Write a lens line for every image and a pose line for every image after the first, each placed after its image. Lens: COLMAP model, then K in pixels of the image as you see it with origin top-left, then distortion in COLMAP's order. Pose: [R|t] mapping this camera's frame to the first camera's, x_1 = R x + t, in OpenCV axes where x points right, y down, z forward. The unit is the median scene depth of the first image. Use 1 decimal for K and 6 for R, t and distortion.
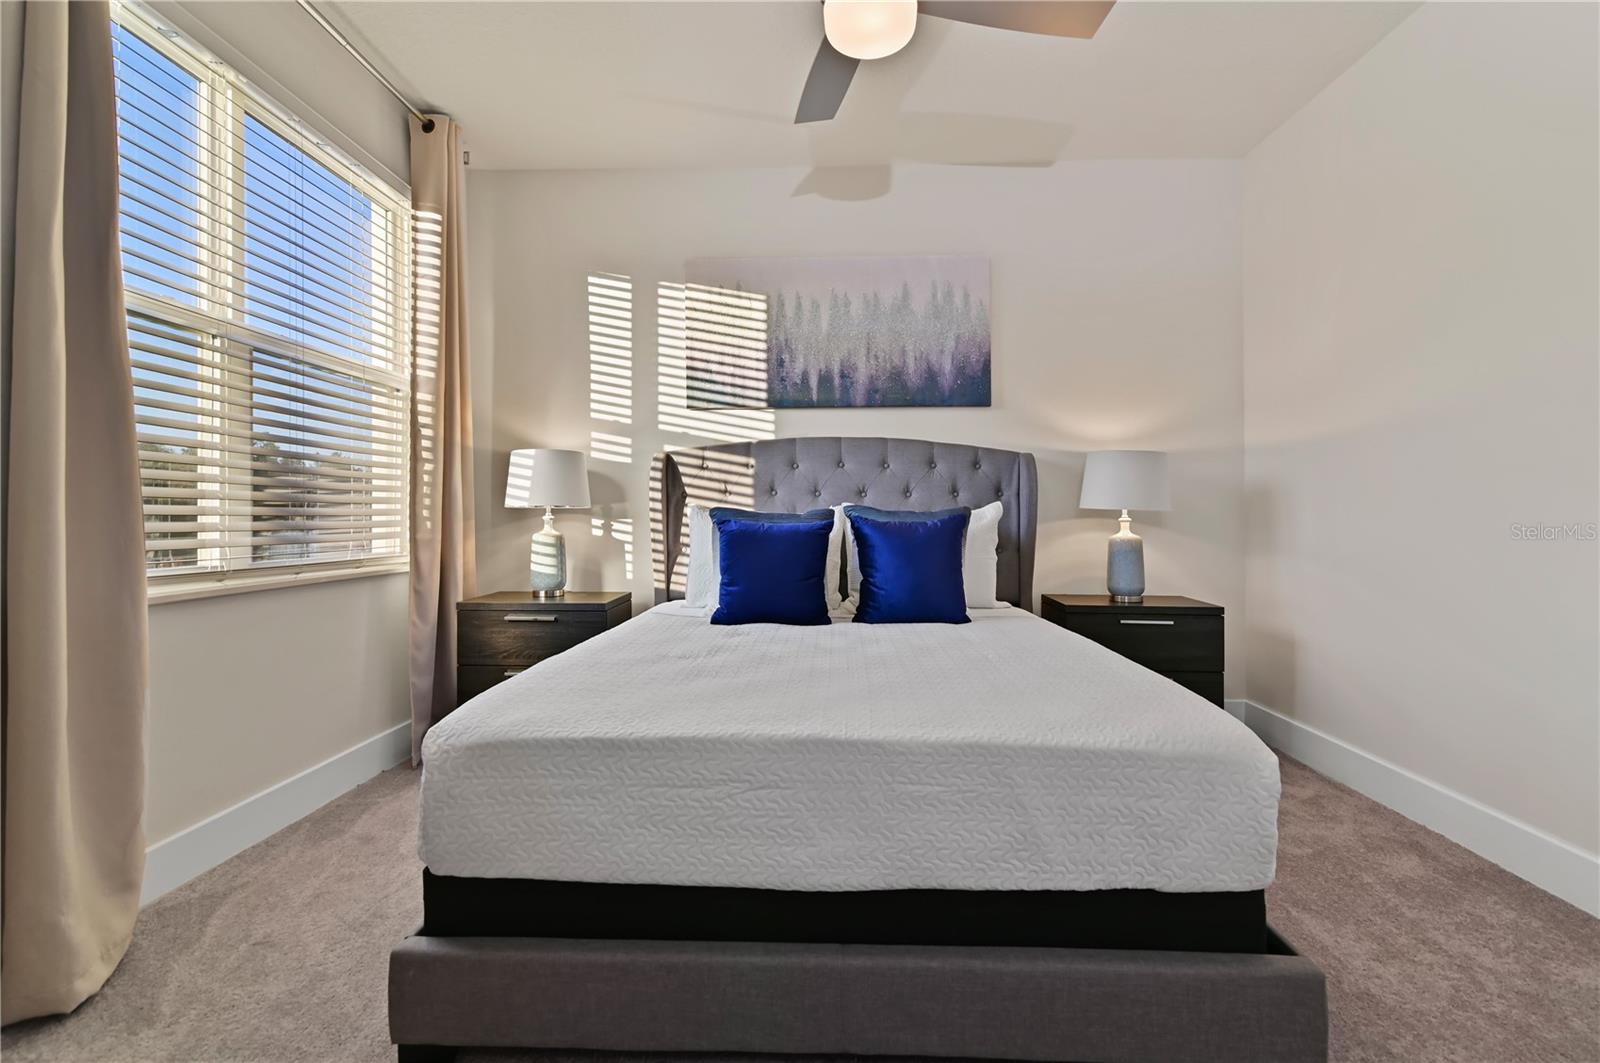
lens RADIAL K [[741.6, 0, 808.2], [0, 741.6, 514.6], [0, 0, 1]] dist [0.010540, -0.001080]
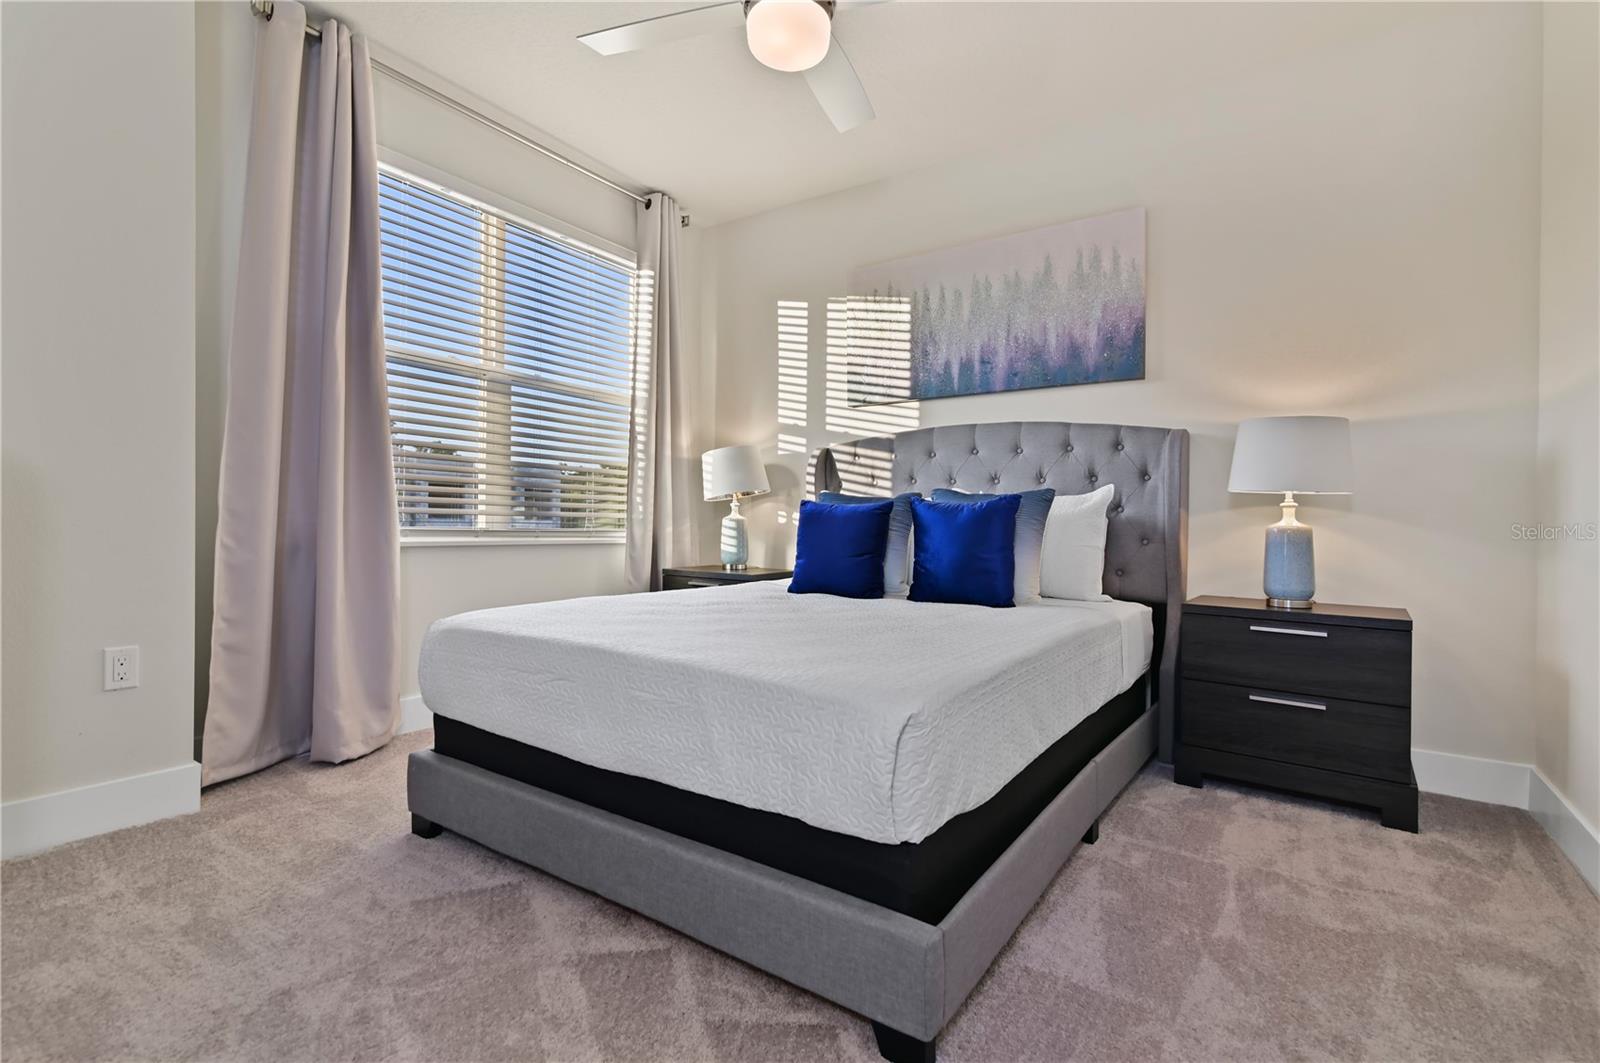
lens RADIAL K [[741.6, 0, 829.2], [0, 741.6, 536.3], [0, 0, 1]] dist [0.010540, -0.001080]
pose [[0.845313, 0.019814, -0.533905, 0.435396], [-0.014307, 0.999793, 0.014453, 0.036424], [0.534080, -0.004579, 0.845421, 0.057183]]
